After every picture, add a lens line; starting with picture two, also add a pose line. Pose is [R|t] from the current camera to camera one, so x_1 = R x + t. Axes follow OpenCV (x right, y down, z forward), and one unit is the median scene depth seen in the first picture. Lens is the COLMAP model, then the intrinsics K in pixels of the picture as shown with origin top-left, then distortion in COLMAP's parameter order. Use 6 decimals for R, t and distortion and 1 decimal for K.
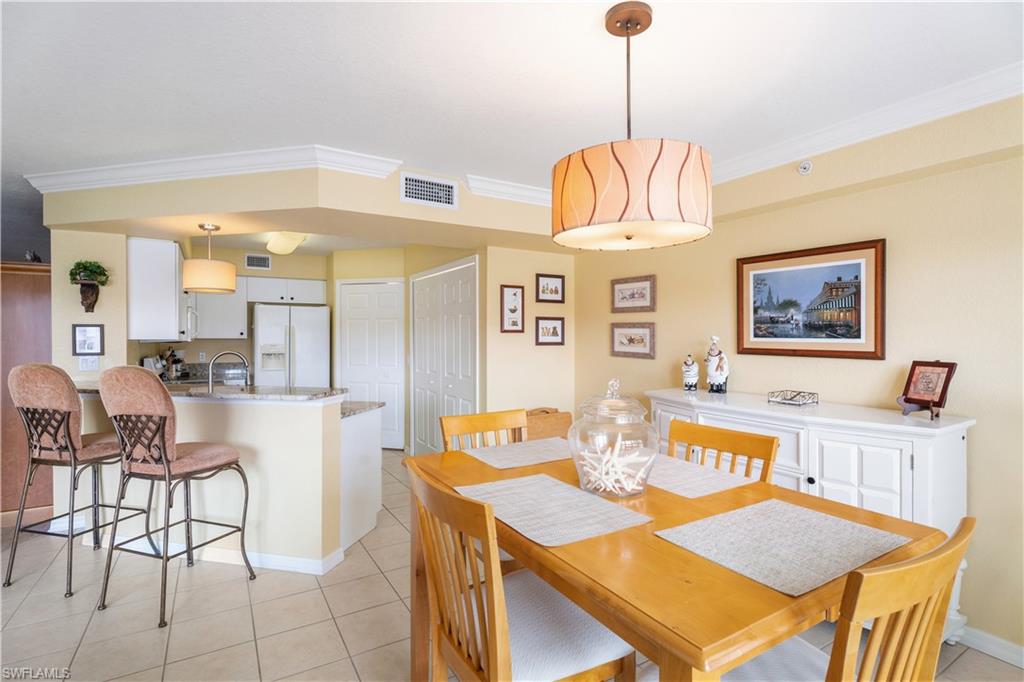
lens RADIAL K [[497.4, 0, 510.6], [0, 497.4, 336.0], [0, 0, 1]] dist [-0.001839, 0.000131]
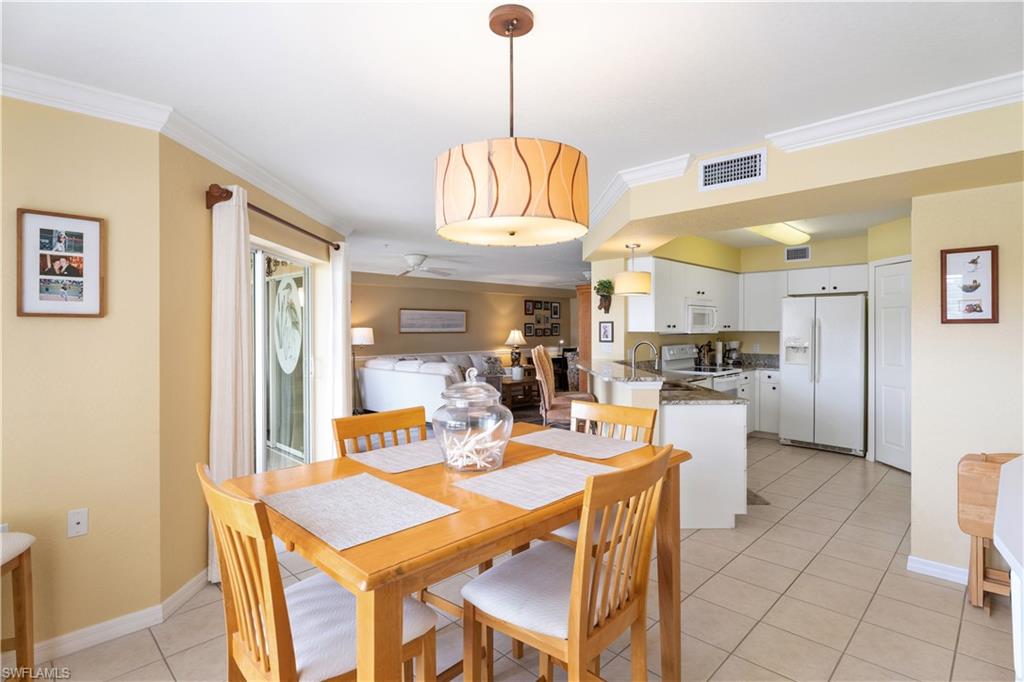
lens RADIAL K [[504.5, 0, 512.2], [0, 504.5, 329.2], [0, 0, 1]] dist [0.003473, 0.000395]
pose [[0.252261, -0.000604, -0.967659, 0.562630], [0.002219, 0.999998, -0.000046, -0.000549], [0.967657, -0.002136, 0.252262, 0.336444]]
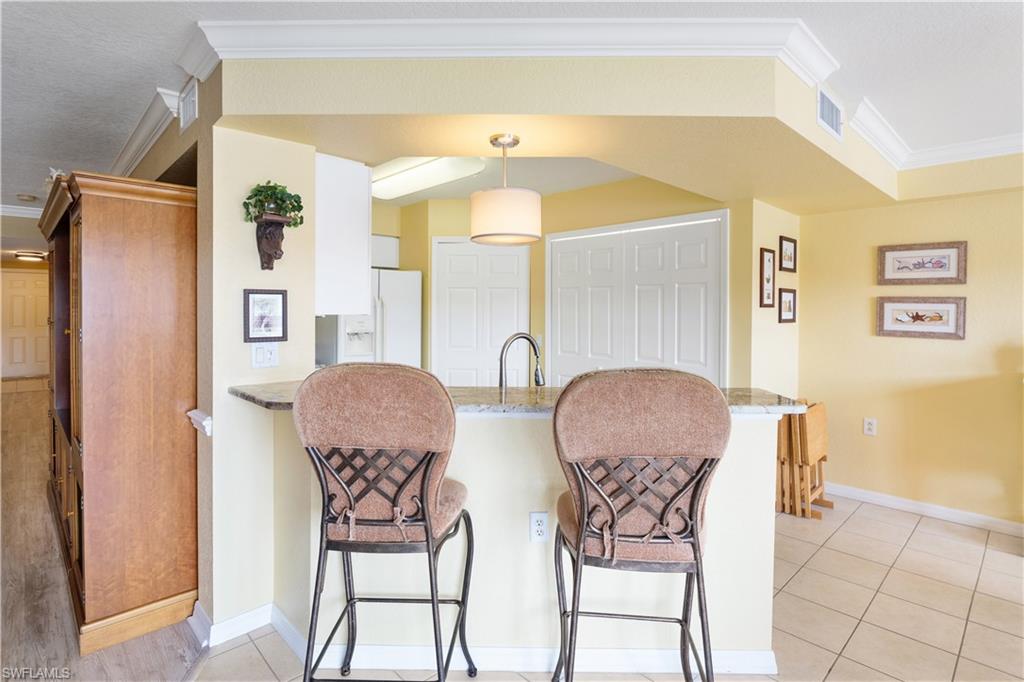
lens RADIAL K [[512.7, 0, 511.5], [0, 512.7, 309.5], [0, 0, 1]] dist [-0.004579, -0.000254]
pose [[0.975023, 0.005431, 0.222037, -0.698844], [-0.005775, 0.999983, 0.000901, -0.001724], [-0.222028, -0.002161, 0.975038, 0.330606]]
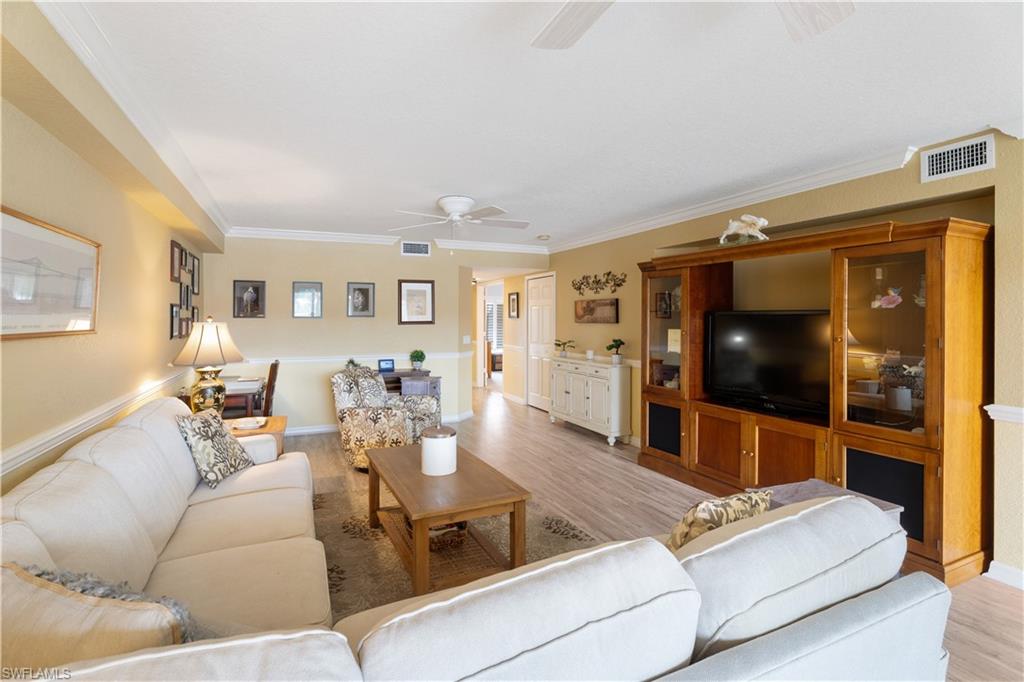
lens RADIAL K [[488.8, 0, 499.9], [0, 488.8, 317.3], [0, 0, 1]] dist [-0.016650, 0.000567]
pose [[0.991923, 0.000251, -0.126839, -1.579896], [-0.000846, 0.999989, -0.004632, -0.001928], [0.126836, 0.004701, 0.991913, 0.209988]]
